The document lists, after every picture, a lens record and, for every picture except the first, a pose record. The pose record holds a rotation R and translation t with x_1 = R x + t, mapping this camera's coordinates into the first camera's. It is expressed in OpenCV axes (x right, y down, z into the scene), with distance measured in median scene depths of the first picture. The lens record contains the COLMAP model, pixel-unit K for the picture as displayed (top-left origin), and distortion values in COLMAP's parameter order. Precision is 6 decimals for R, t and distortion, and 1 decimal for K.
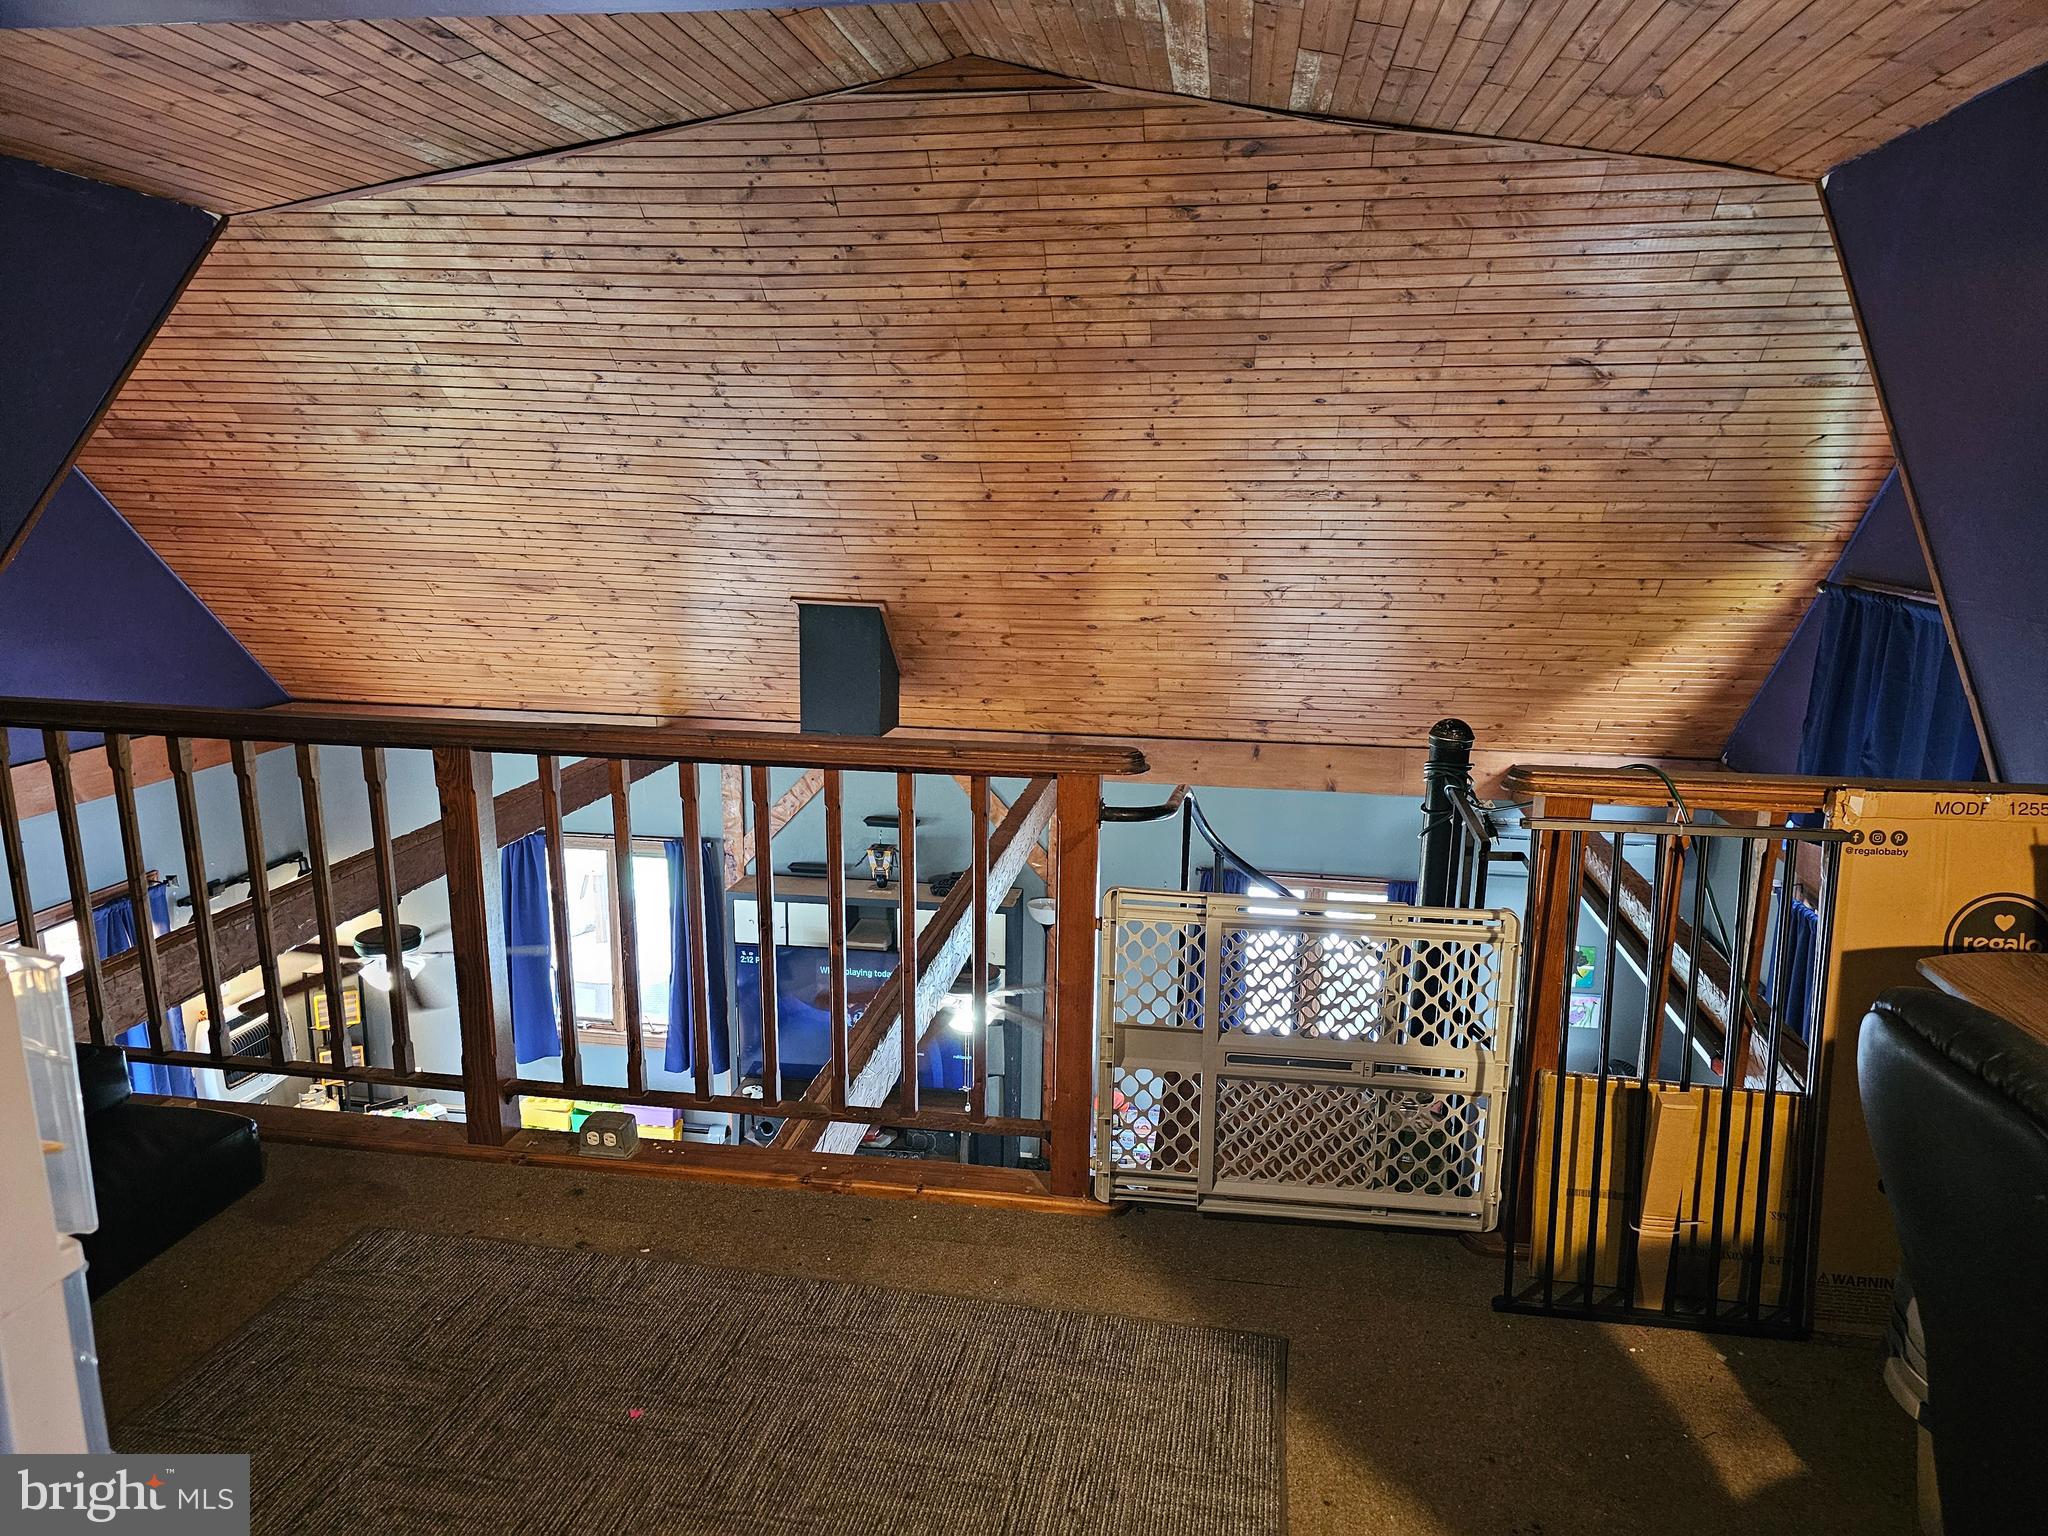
lens RADIAL K [[1369.1, 0, 1007.9], [0, 1369.1, 781.3], [0, 0, 1]] dist [0.068469, -0.059514]
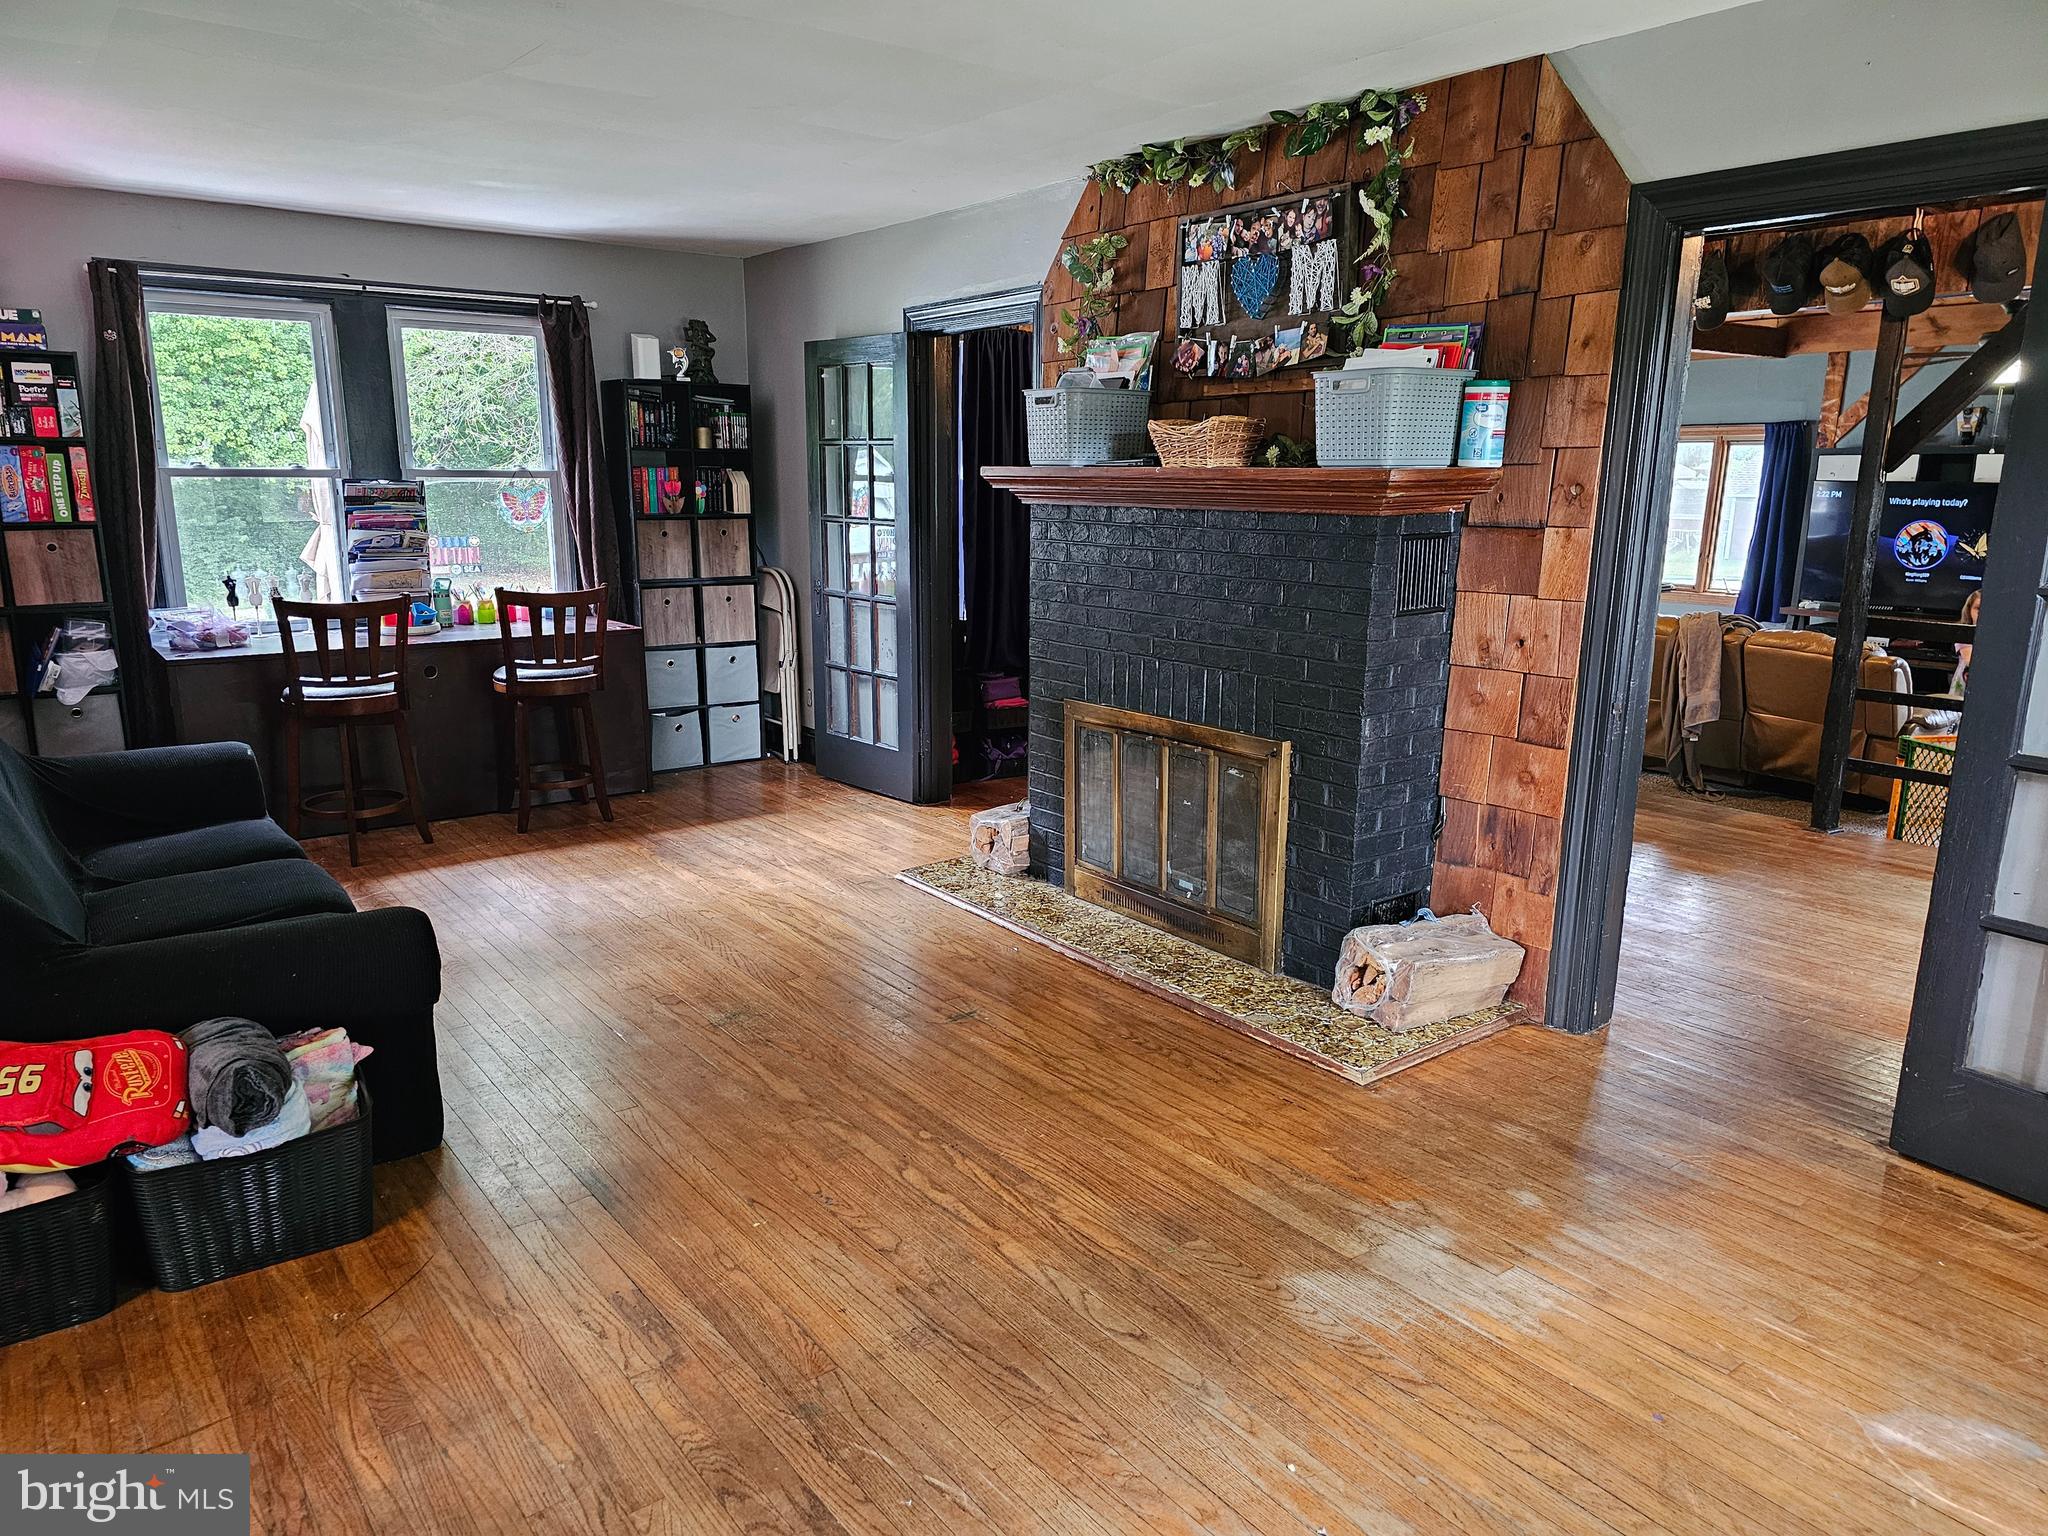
lens RADIAL K [[1369.1, 0, 1022.8], [0, 1369.1, 783.2], [0, 0, 1]] dist [0.068469, -0.059514]
pose [[0.727630, 0.148855, -0.669624, 0.159705], [-0.151249, 0.986962, 0.055047, 0.421566], [0.669087, 0.061226, 0.740658, -0.375362]]
